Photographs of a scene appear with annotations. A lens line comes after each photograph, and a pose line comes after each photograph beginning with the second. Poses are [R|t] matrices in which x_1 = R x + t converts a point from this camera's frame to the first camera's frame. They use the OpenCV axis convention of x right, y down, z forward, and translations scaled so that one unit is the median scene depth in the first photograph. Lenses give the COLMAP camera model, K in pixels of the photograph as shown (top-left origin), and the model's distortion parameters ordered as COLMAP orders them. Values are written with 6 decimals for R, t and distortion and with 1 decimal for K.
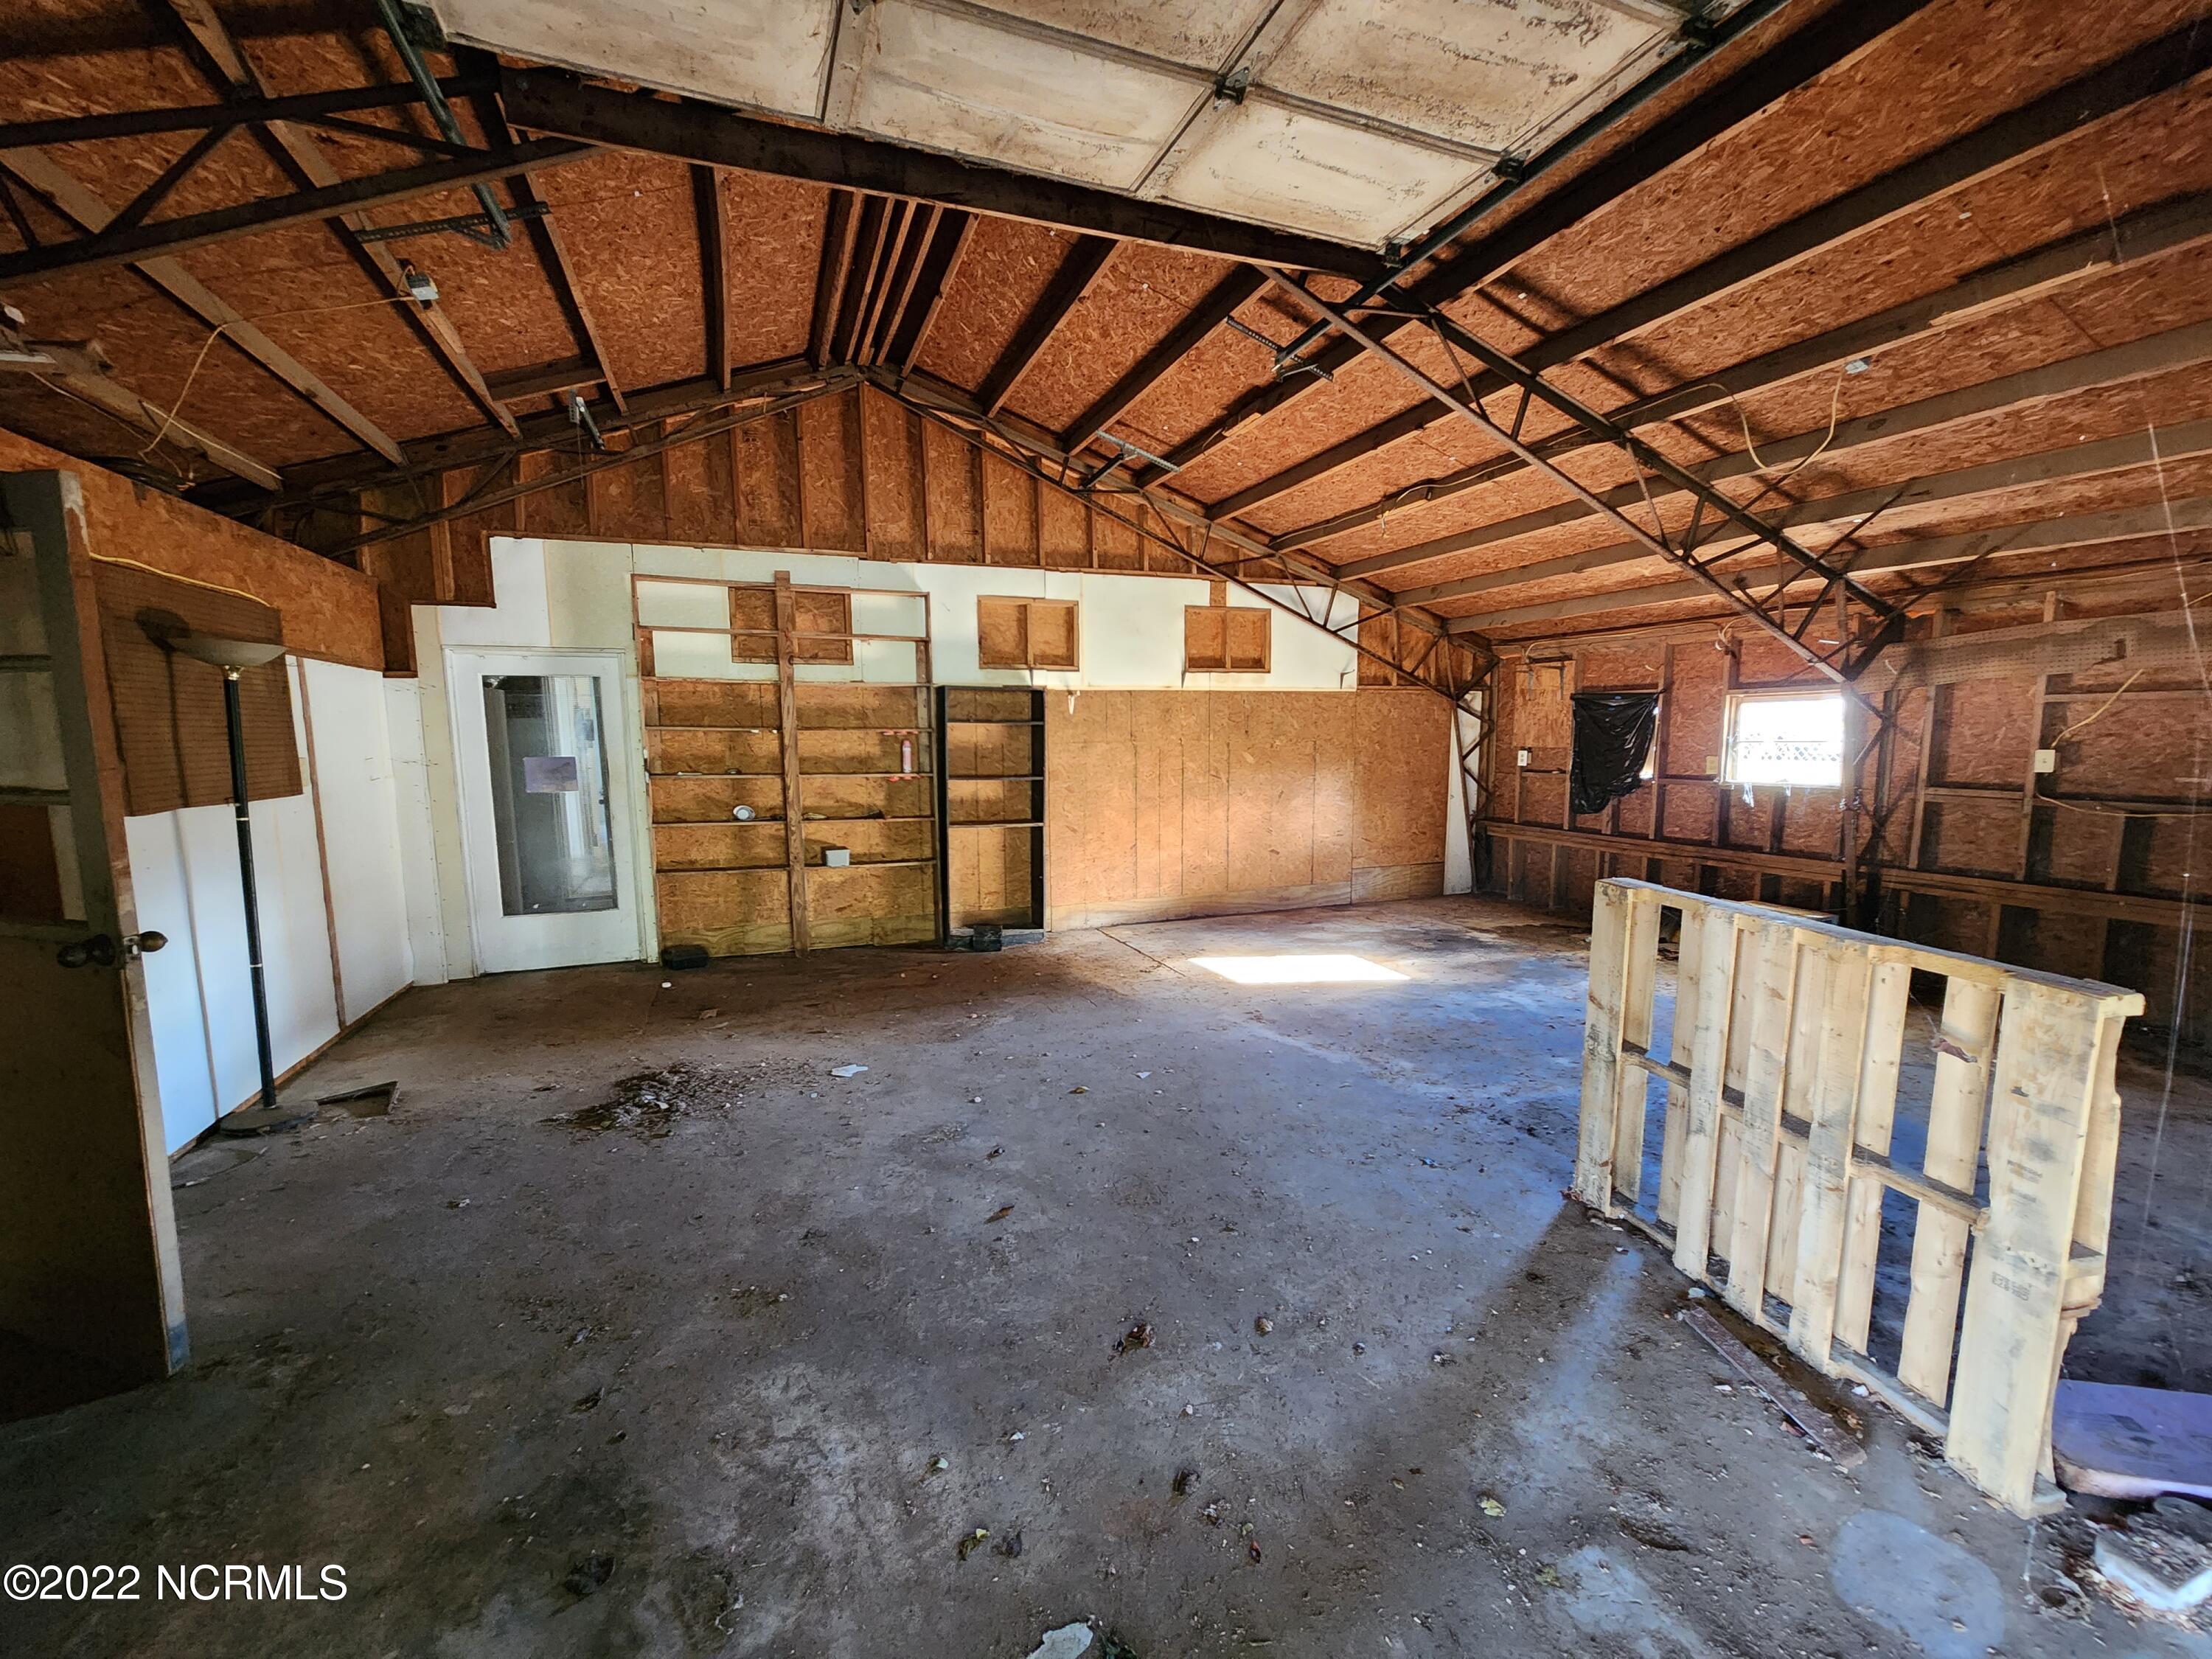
lens RADIAL K [[896.6, 0, 1094.6], [0, 896.6, 829.6], [0, 0, 1]] dist [-0.001981, 0.000097]
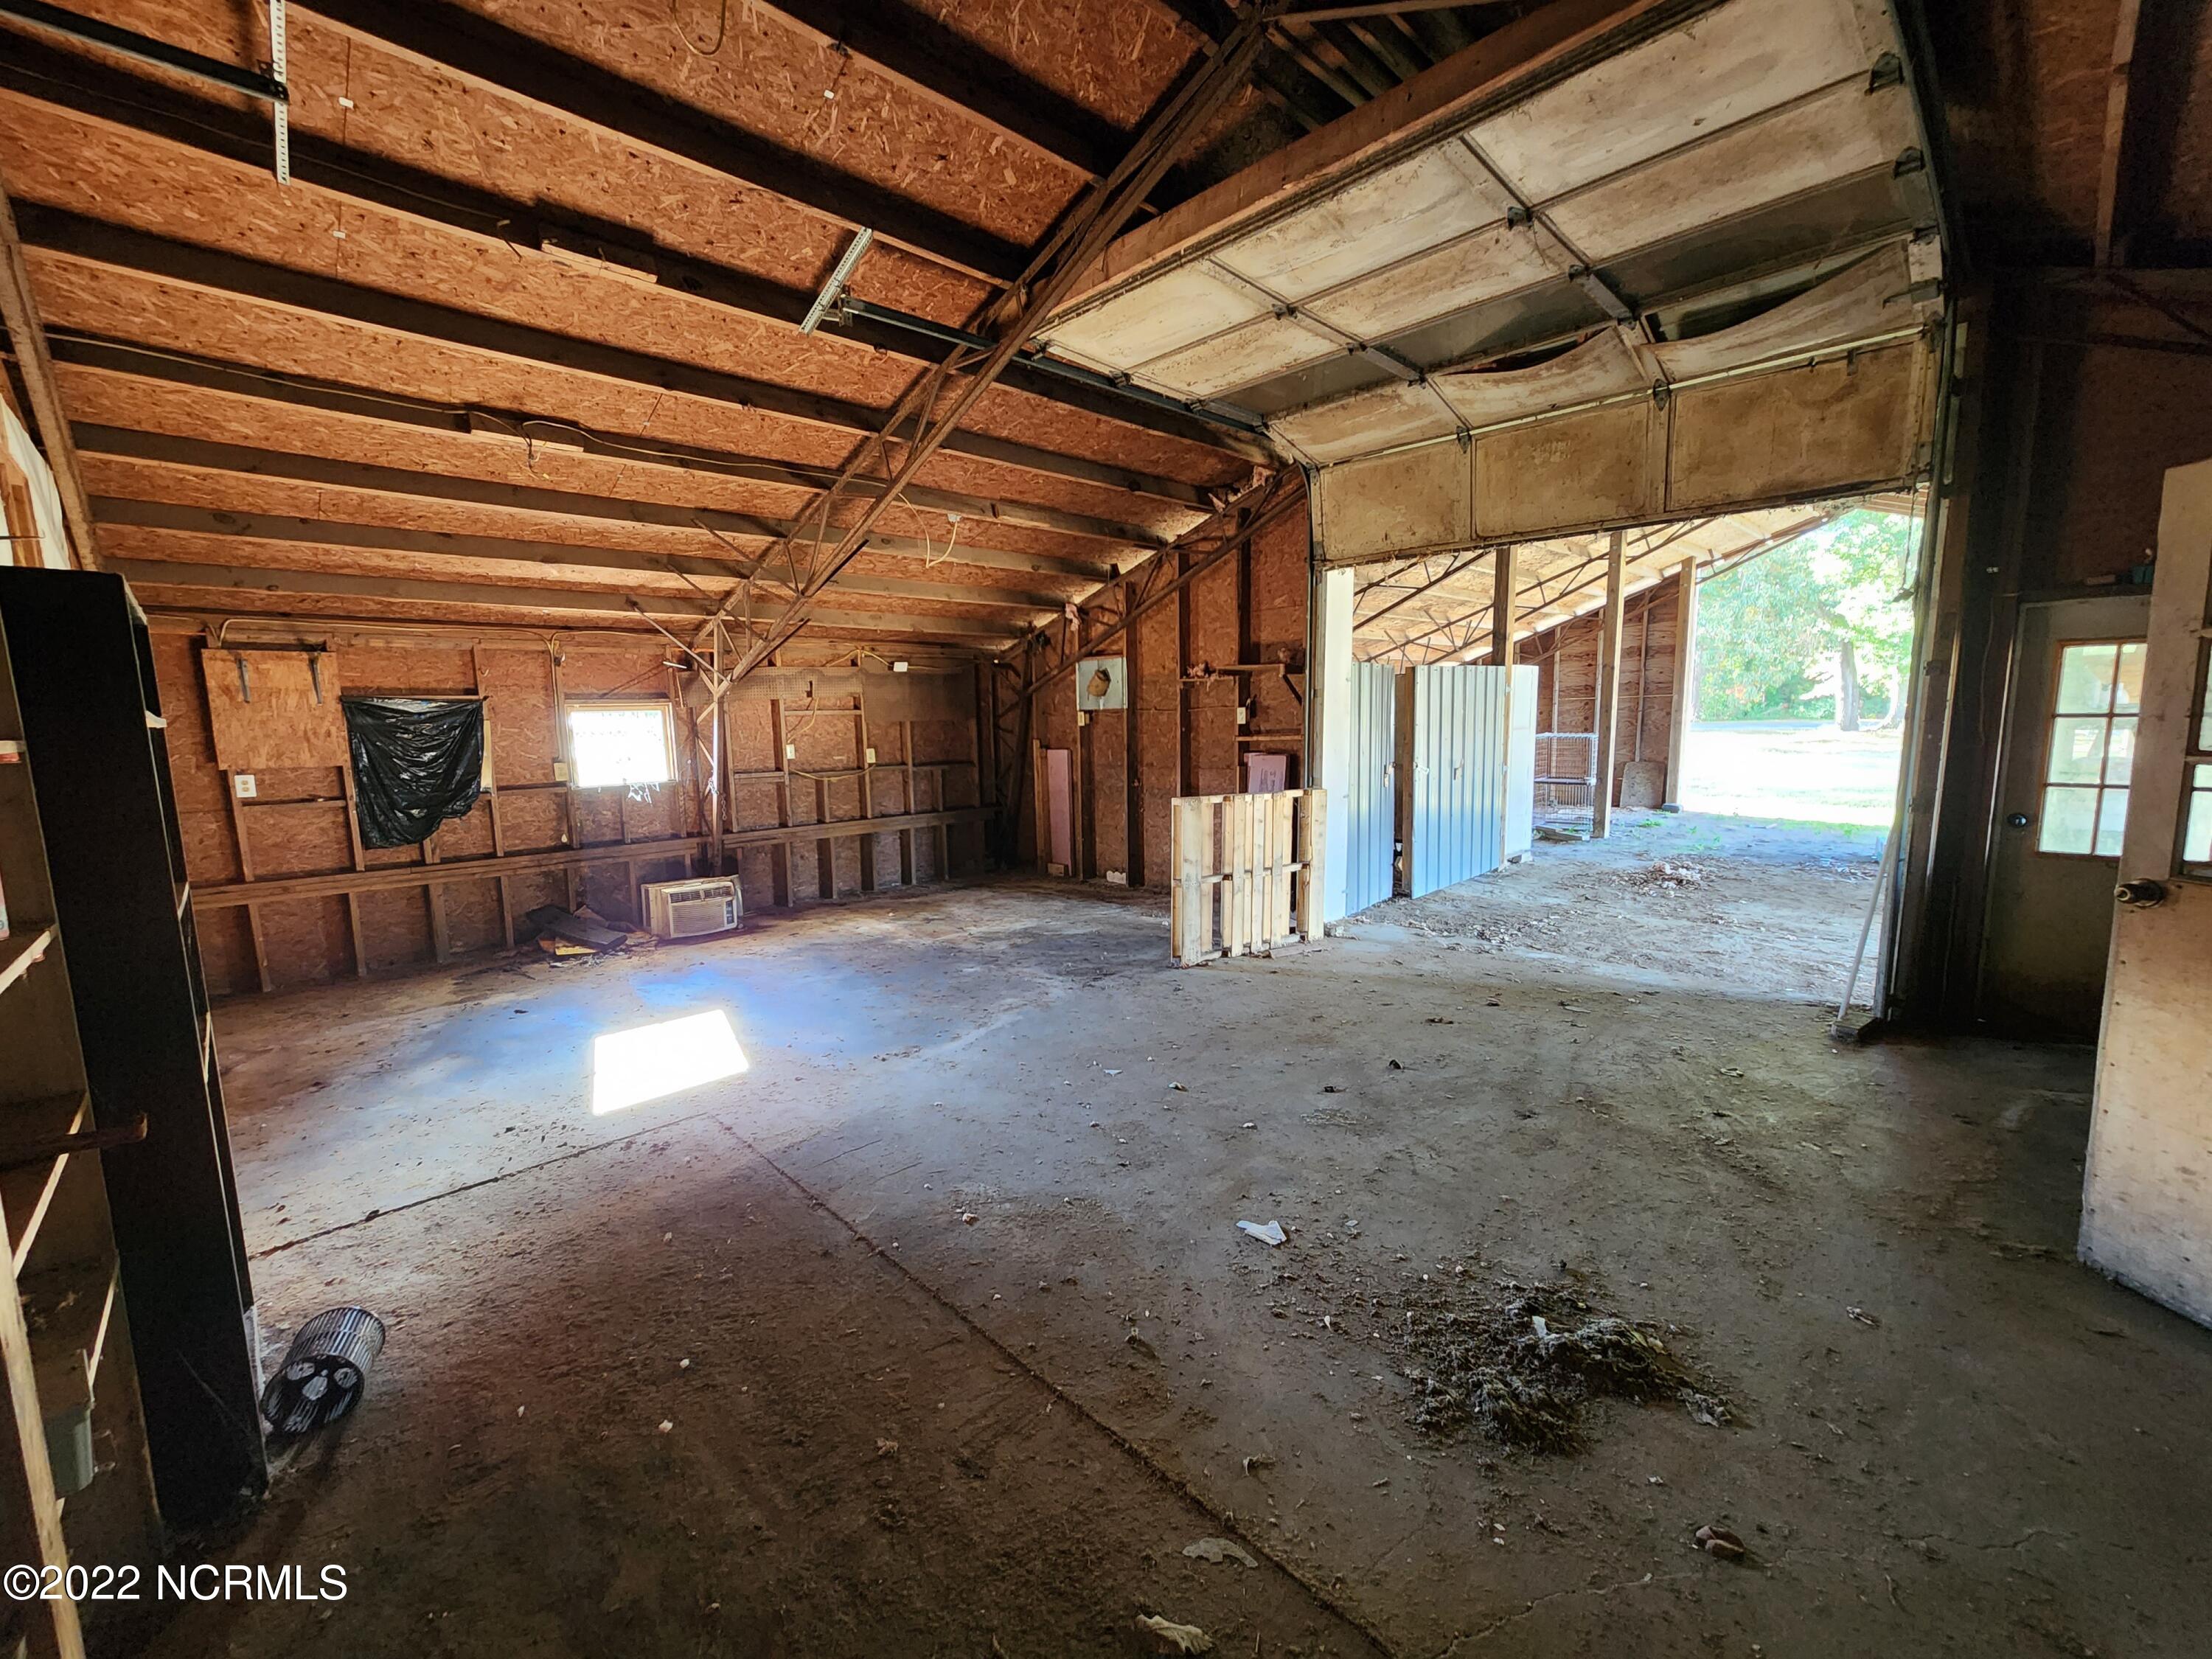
lens RADIAL K [[896.6, 0, 1097.8], [0, 896.6, 845.3], [0, 0, 1]] dist [-0.001981, 0.000097]
pose [[-0.383131, -0.110307, 0.917084, -0.752214], [0.124050, 0.977705, 0.169423, -0.130591], [-0.915326, 0.178675, -0.360906, 1.213288]]
